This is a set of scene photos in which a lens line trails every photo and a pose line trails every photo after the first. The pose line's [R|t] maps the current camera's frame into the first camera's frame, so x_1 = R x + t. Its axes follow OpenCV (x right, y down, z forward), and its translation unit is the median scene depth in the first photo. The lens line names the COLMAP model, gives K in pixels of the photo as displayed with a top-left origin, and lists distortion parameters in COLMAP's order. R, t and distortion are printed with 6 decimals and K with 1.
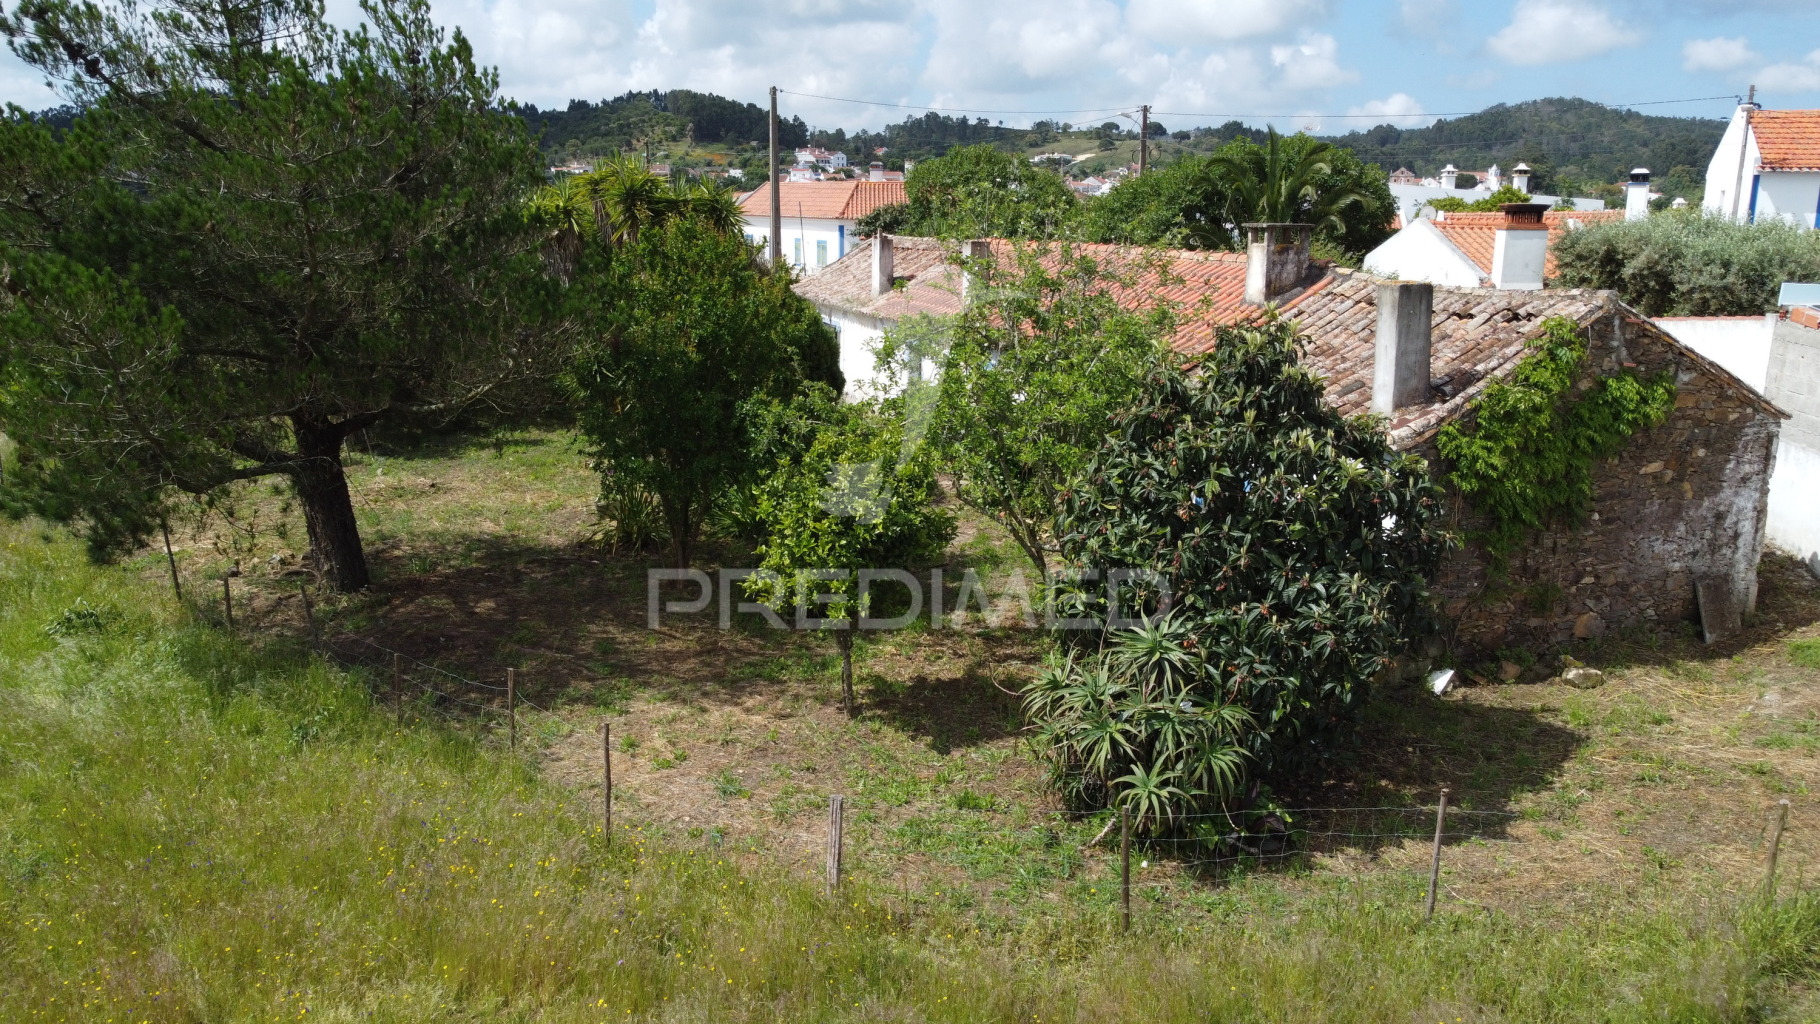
lens RADIAL K [[1400.4, 0, 908.6], [0, 1400.4, 511.0], [0, 0, 1]] dist [-0.001997, -0.000652]
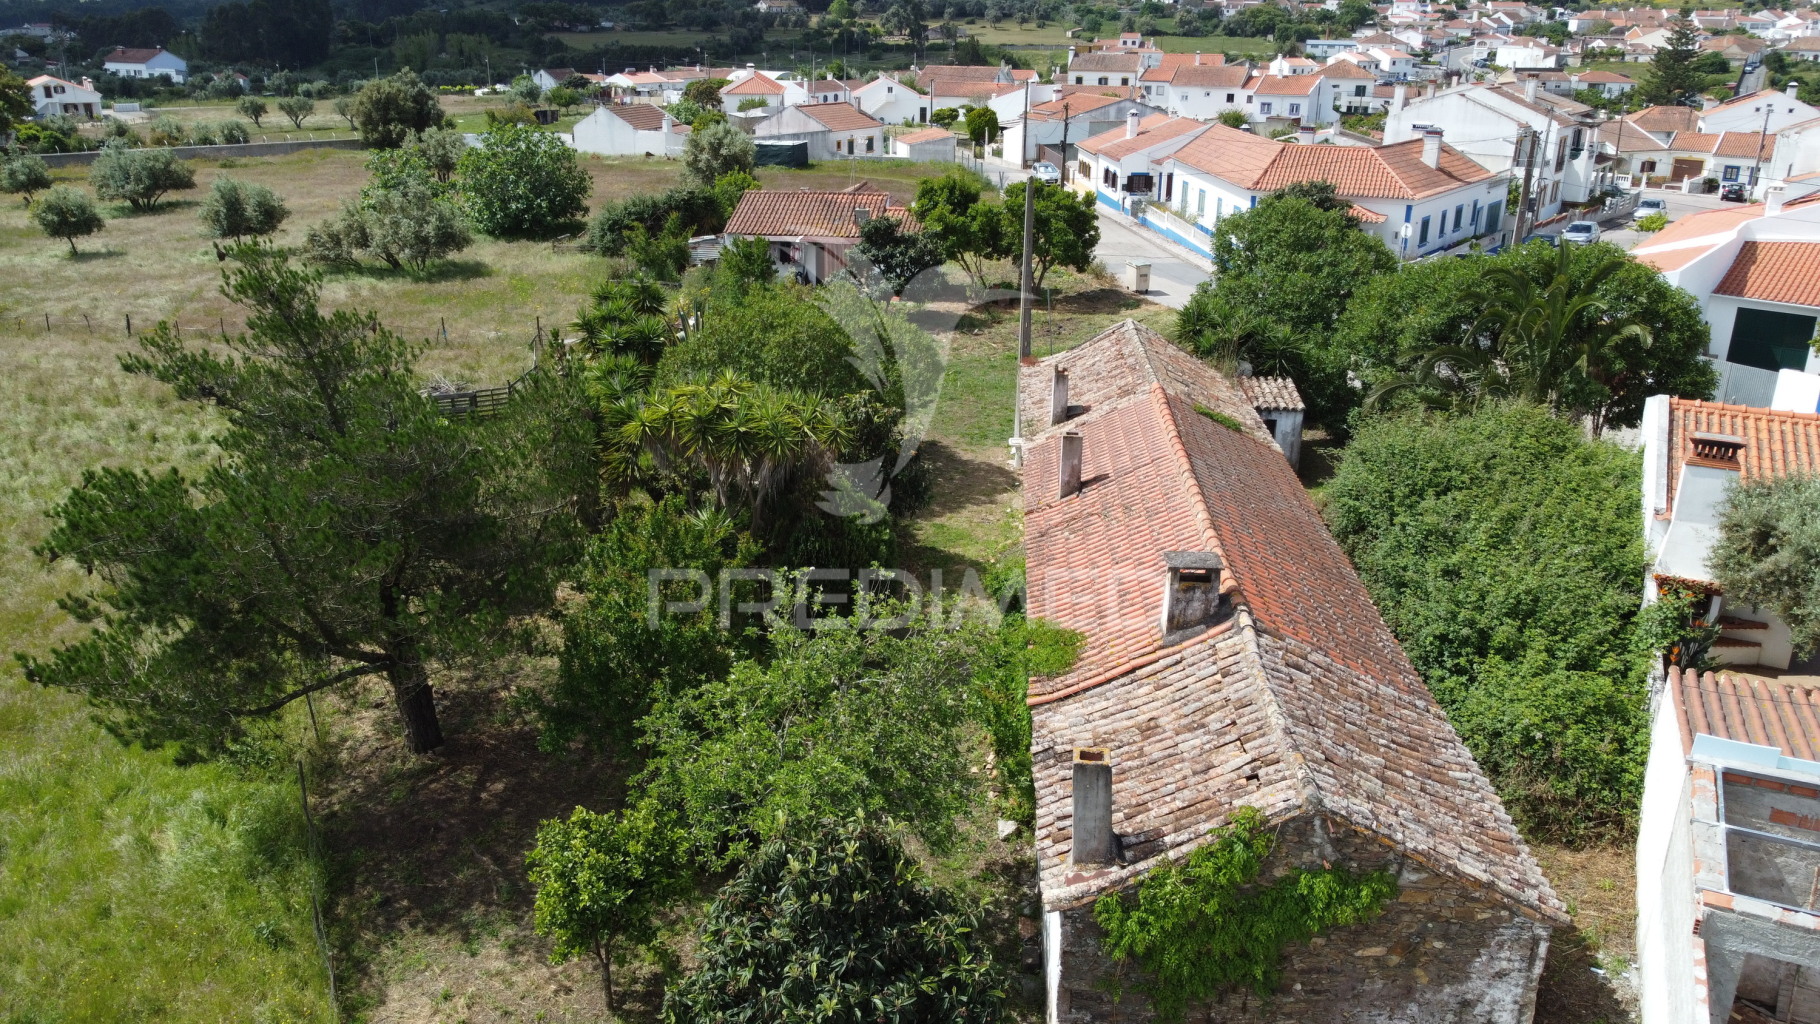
lens RADIAL K [[1400.4, 0, 905.2], [0, 1400.4, 512.2], [0, 0, 1]] dist [-0.001997, -0.000652]
pose [[0.916874, 0.139120, -0.374149, 0.562647], [-0.093132, 0.985988, 0.138395, -0.452054], [0.388160, -0.092046, 0.916984, -0.015654]]
